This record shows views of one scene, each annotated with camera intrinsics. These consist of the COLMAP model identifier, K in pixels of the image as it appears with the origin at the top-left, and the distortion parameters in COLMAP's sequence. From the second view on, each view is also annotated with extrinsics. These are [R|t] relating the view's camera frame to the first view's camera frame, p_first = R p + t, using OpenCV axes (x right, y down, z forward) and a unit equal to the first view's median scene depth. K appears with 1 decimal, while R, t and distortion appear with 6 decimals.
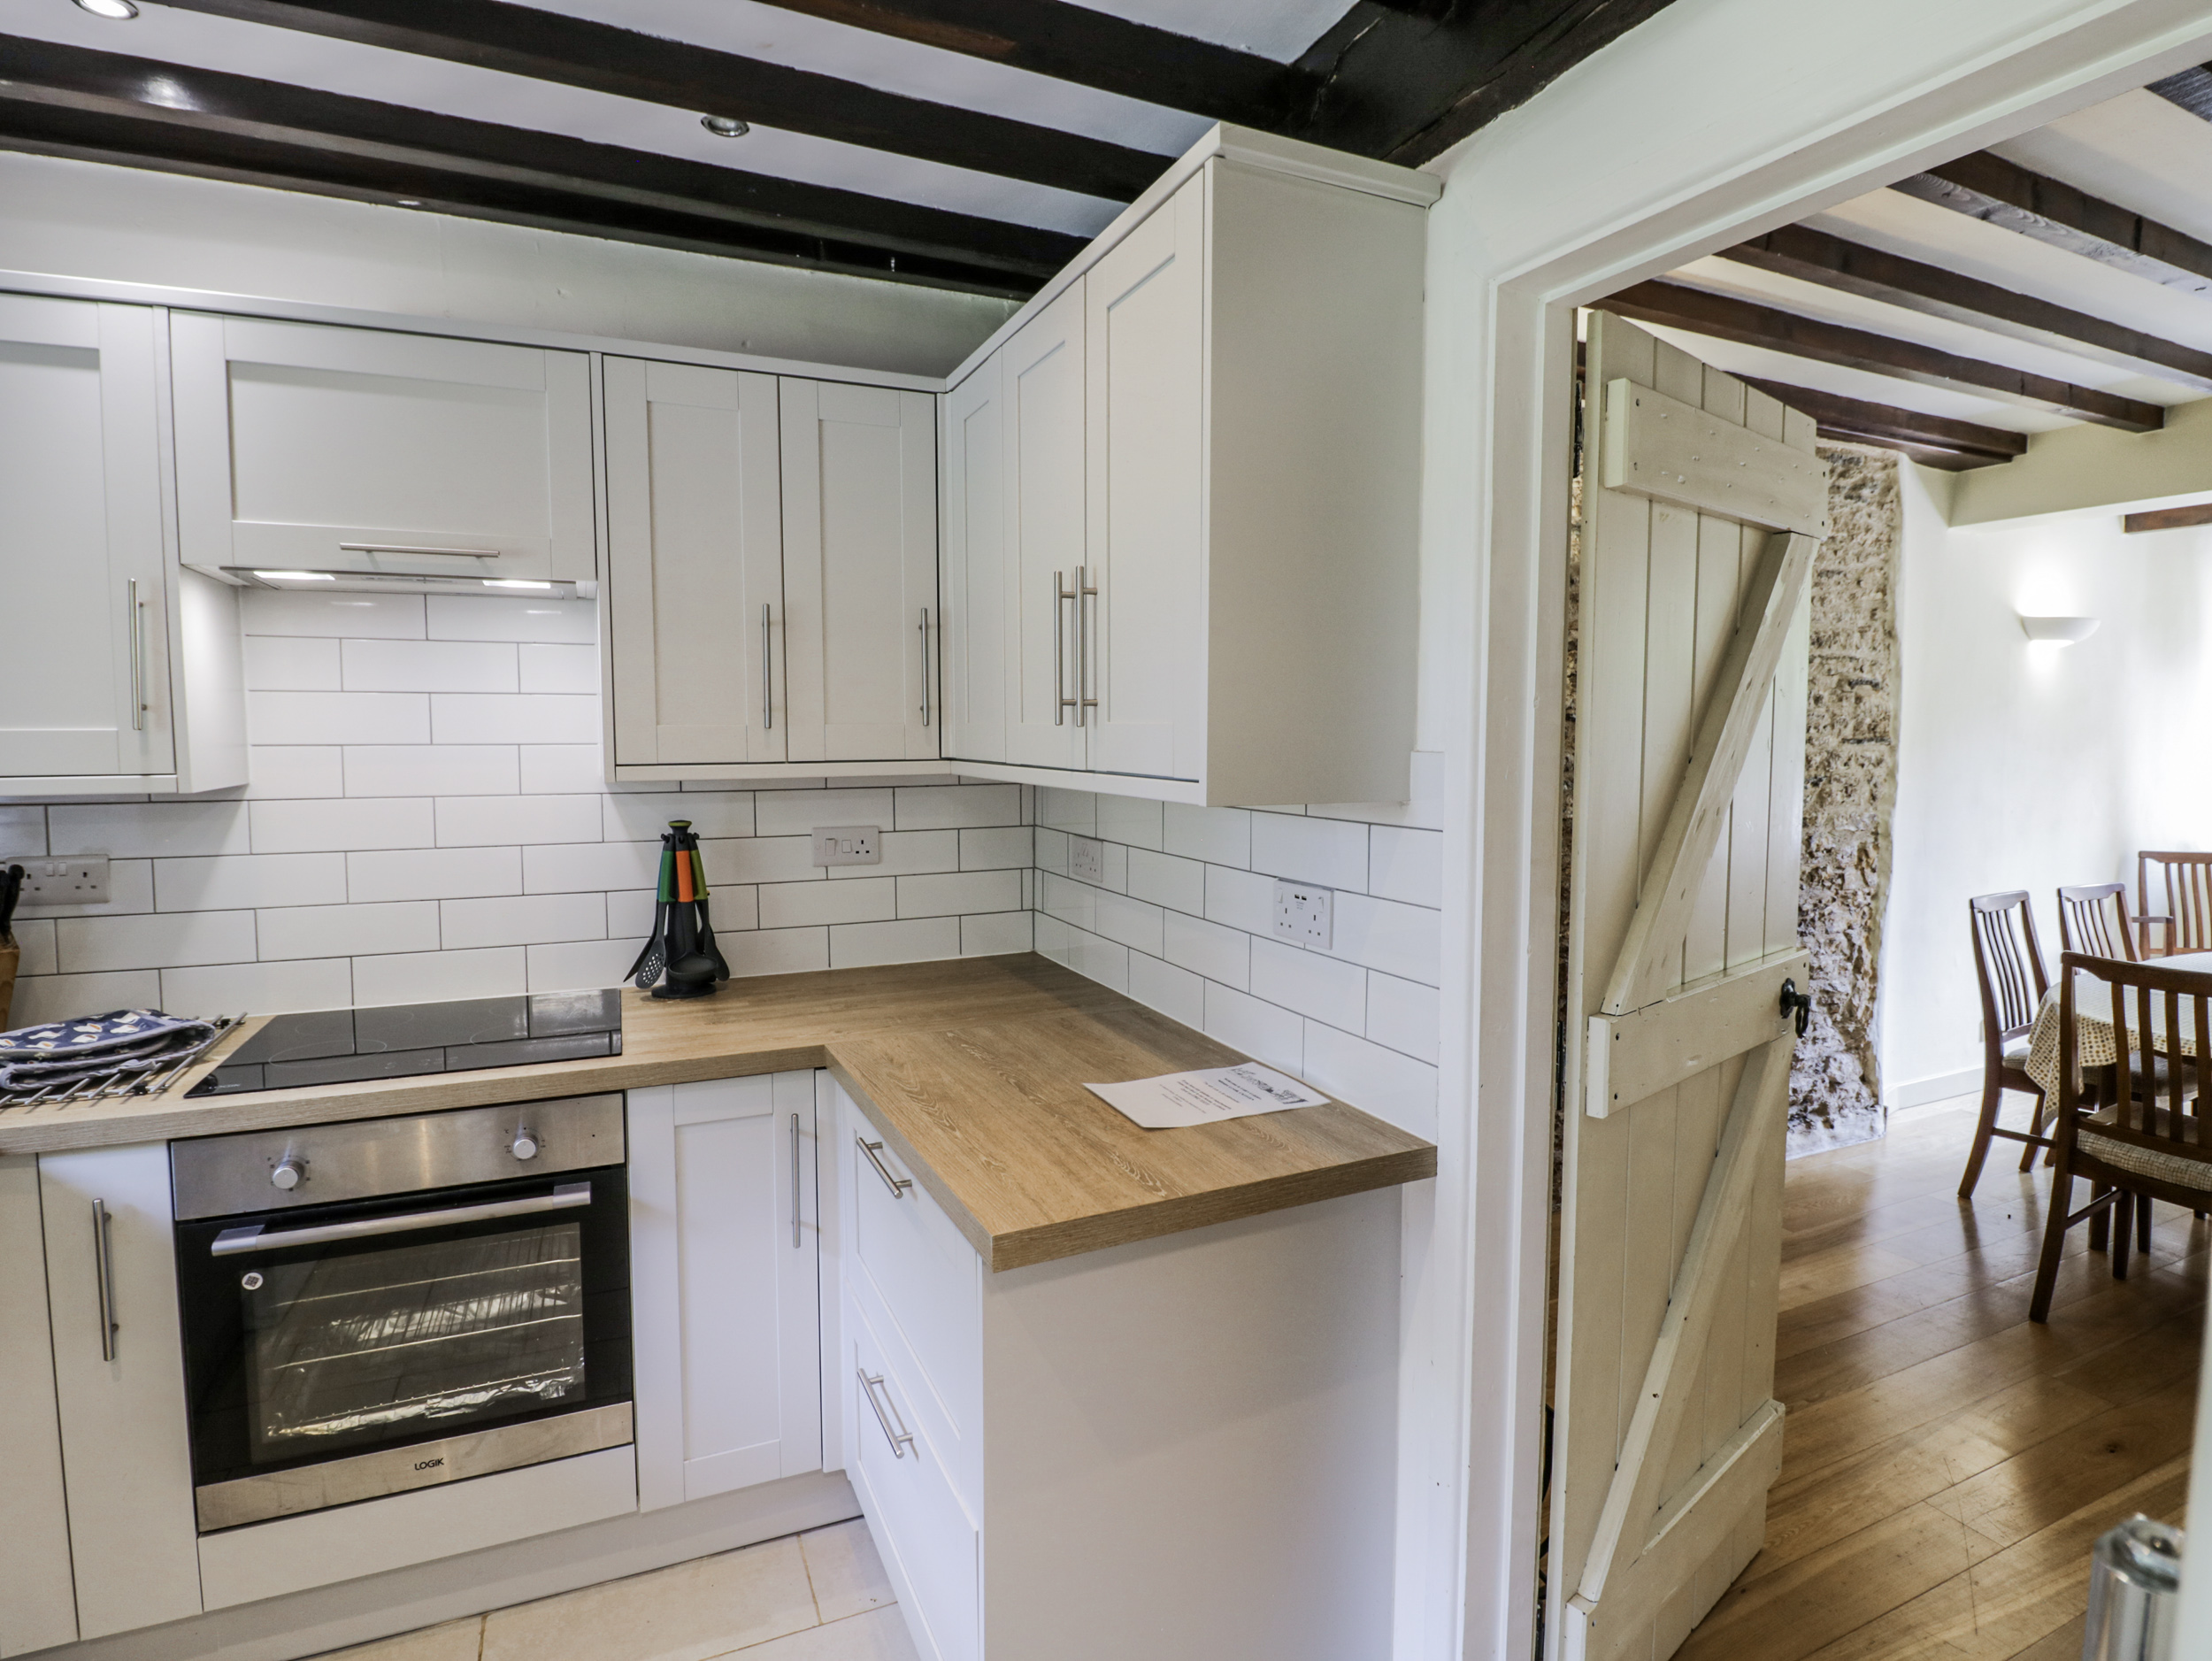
lens RADIAL K [[1151.3, 0, 1106.1], [0, 1151.3, 807.6], [0, 0, 1]] dist [0.001128, -0.014314]
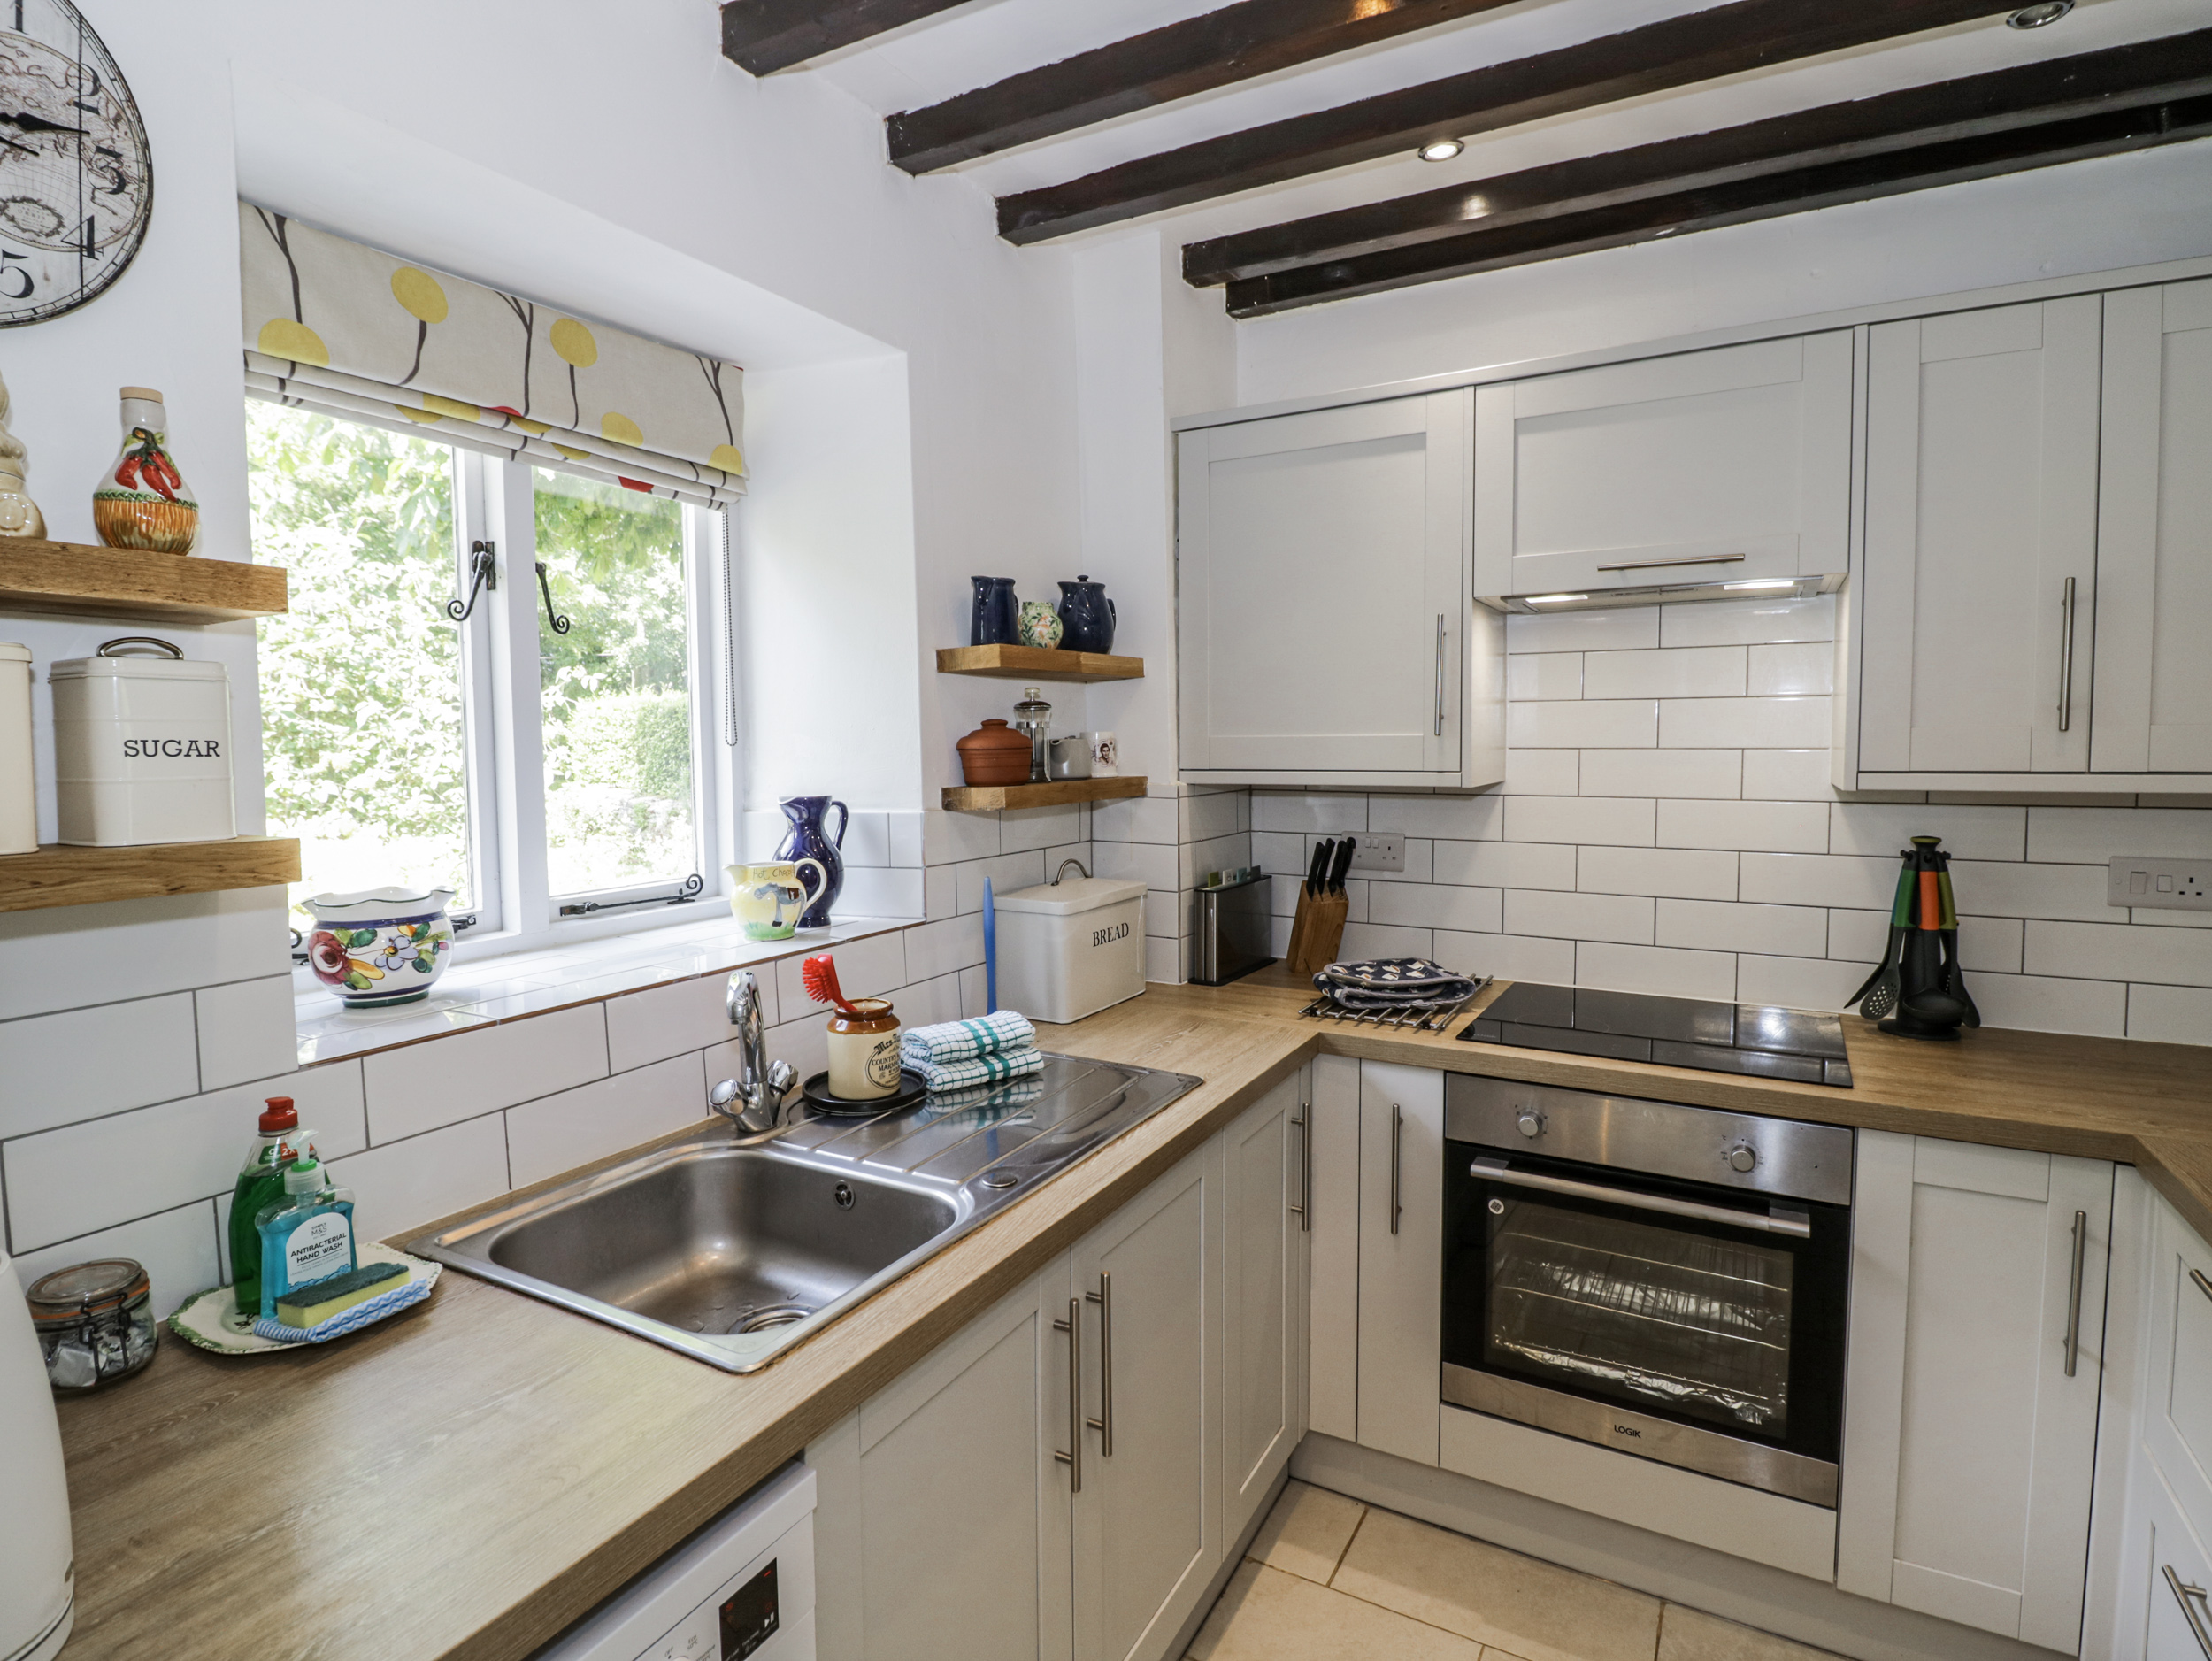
lens RADIAL K [[1151.3, 0, 1106.1], [0, 1151.3, 807.6], [0, 0, 1]] dist [0.001128, -0.014314]
pose [[0.595530, 0.045925, -0.802019, -0.052143], [-0.048286, 0.998606, 0.021327, 0.001024], [0.801880, 0.026026, 0.596918, -0.028031]]
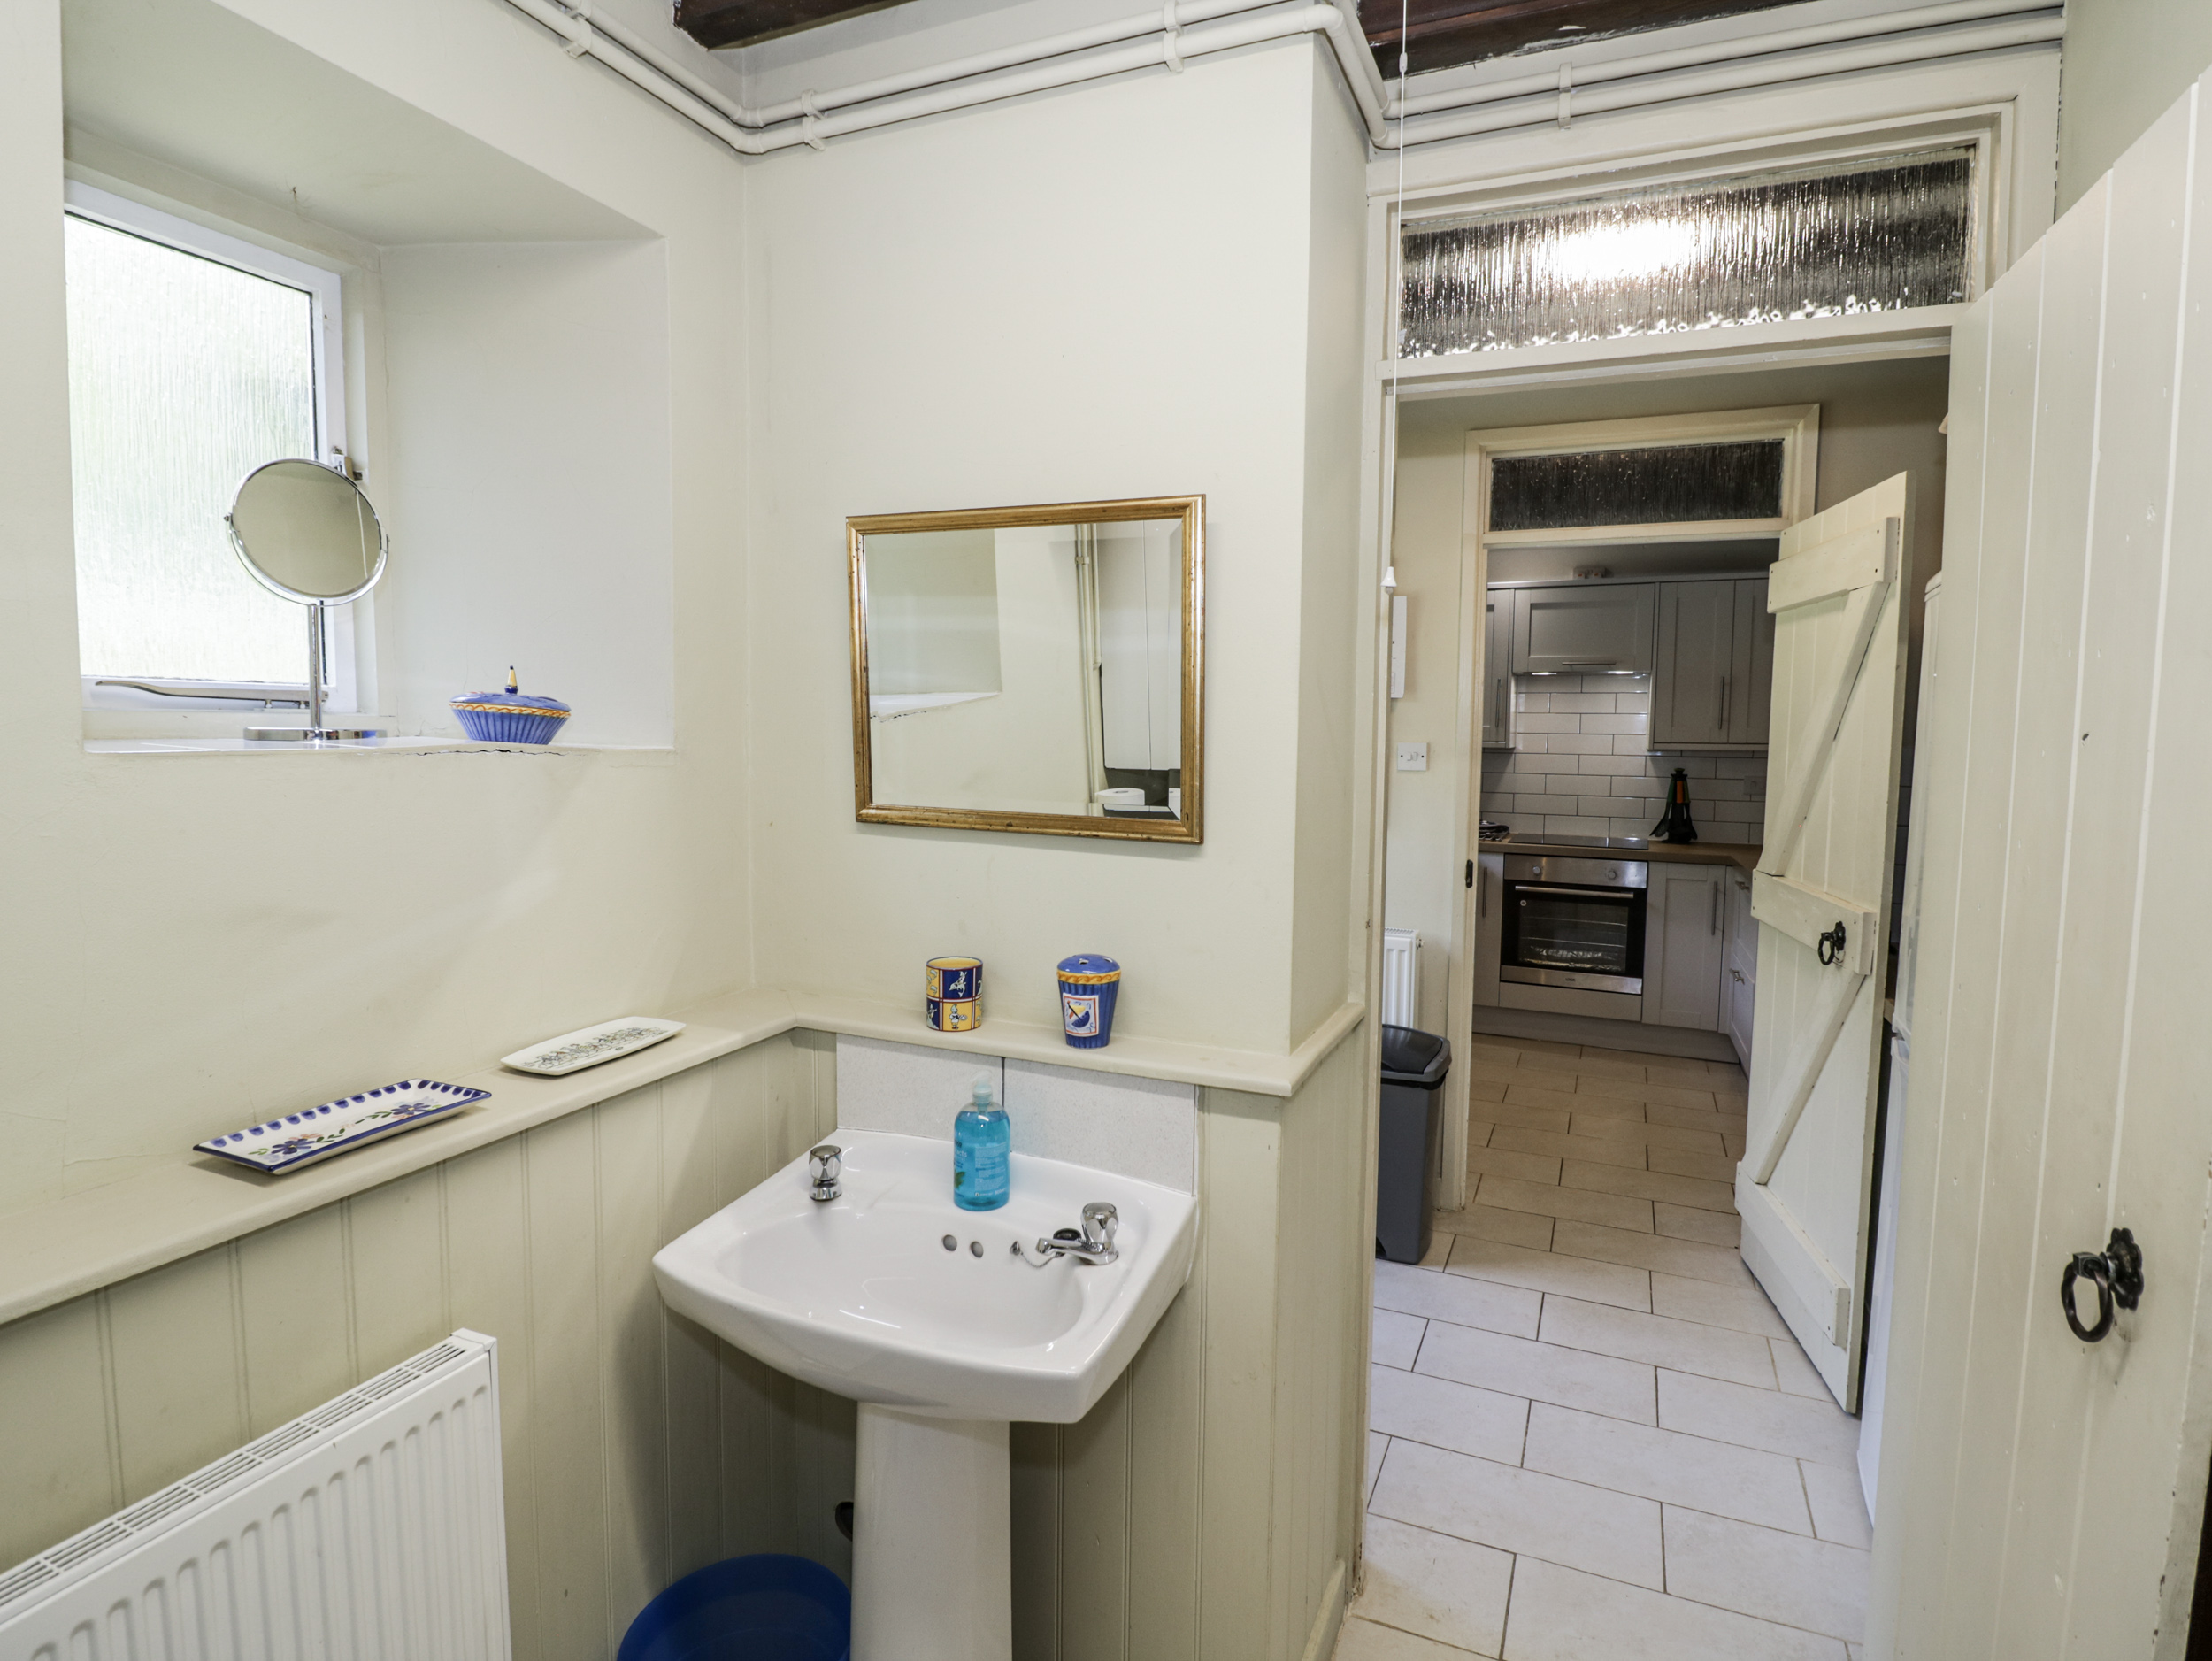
lens RADIAL K [[1151.3, 0, 1106.1], [0, 1151.3, 807.6], [0, 0, 1]] dist [0.001128, -0.014314]
pose [[0.670133, 0.060809, -0.739746, 0.705639], [-0.064973, 0.997619, 0.023148, 0.136483], [0.739392, 0.032551, 0.672488, -1.730990]]
